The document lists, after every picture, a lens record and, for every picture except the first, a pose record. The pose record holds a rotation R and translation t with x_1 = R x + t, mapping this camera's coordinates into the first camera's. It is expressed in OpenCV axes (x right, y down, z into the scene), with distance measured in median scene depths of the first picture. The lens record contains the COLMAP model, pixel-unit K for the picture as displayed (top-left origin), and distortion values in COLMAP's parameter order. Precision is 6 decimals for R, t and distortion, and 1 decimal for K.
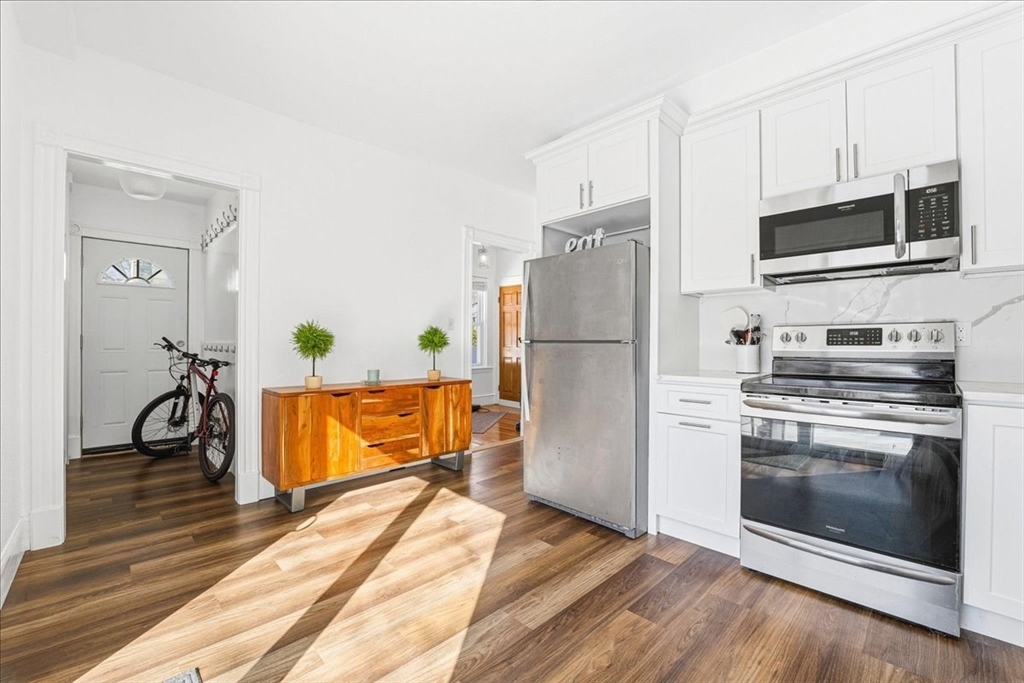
lens RADIAL K [[428.8, 0, 534.1], [0, 428.8, 341.3], [0, 0, 1]] dist [-0.028178, -0.000413]
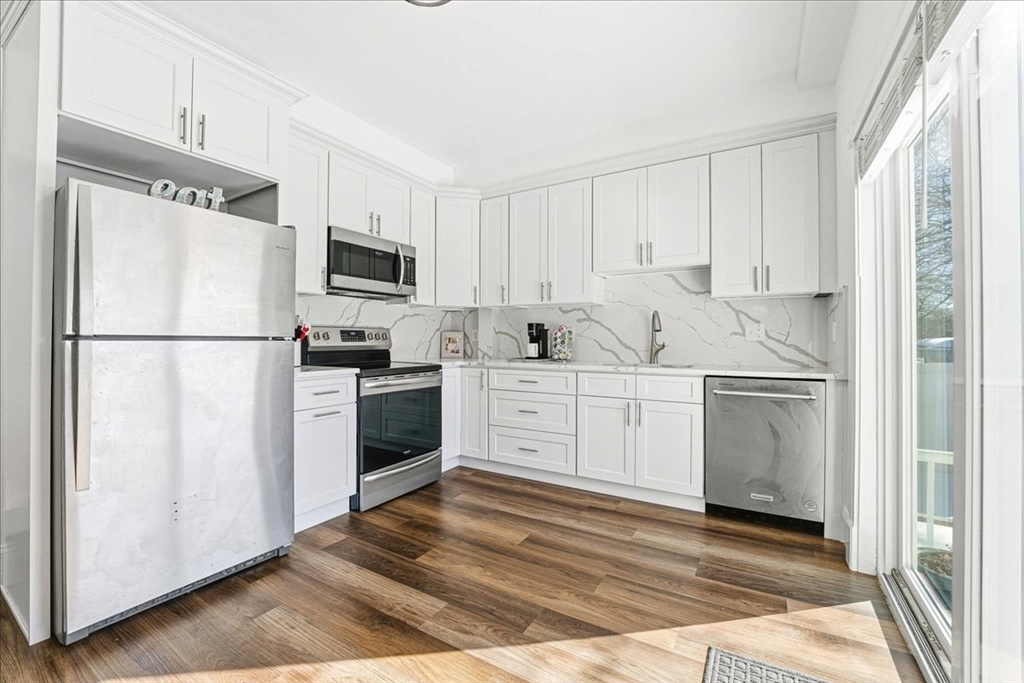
lens RADIAL K [[428.8, 0, 502.2], [0, 428.8, 333.5], [0, 0, 1]] dist [-0.028178, -0.000413]
pose [[-0.221053, 0.013645, 0.975166, -0.734354], [-0.006234, 0.999862, -0.015404, 0.000635], [-0.975242, -0.009484, -0.220938, 0.734974]]
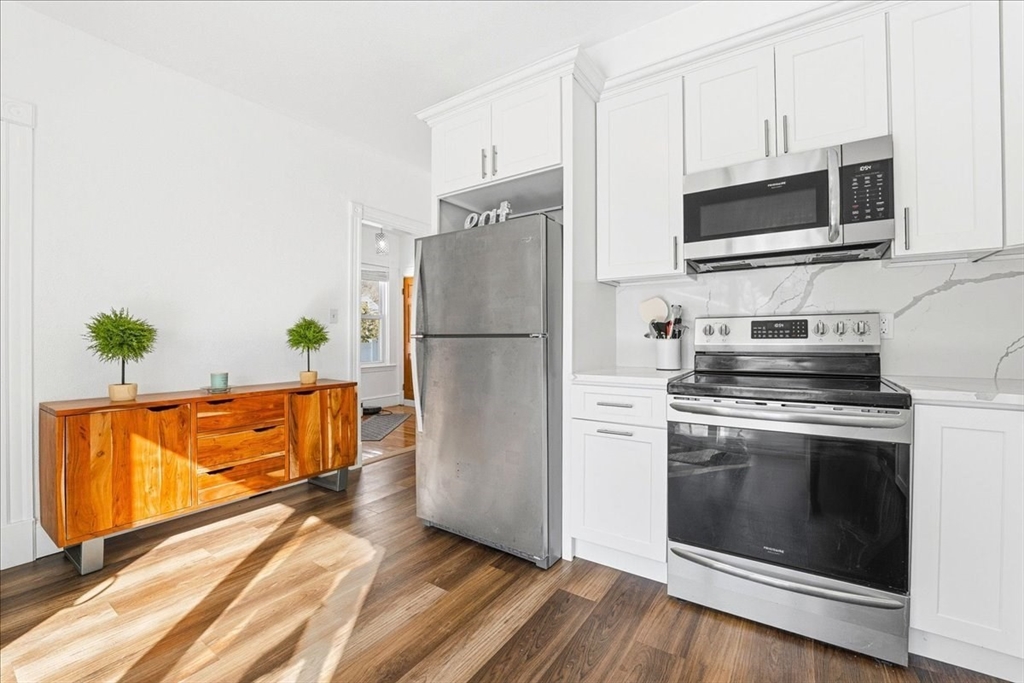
lens RADIAL K [[428.8, 0, 532.3], [0, 428.8, 333.1], [0, 0, 1]] dist [-0.028178, -0.000413]
pose [[0.980401, -0.002222, 0.197001, 0.043009], [0.003753, 0.999966, -0.007398, 0.002102], [-0.196978, 0.007993, 0.980375, 0.178445]]
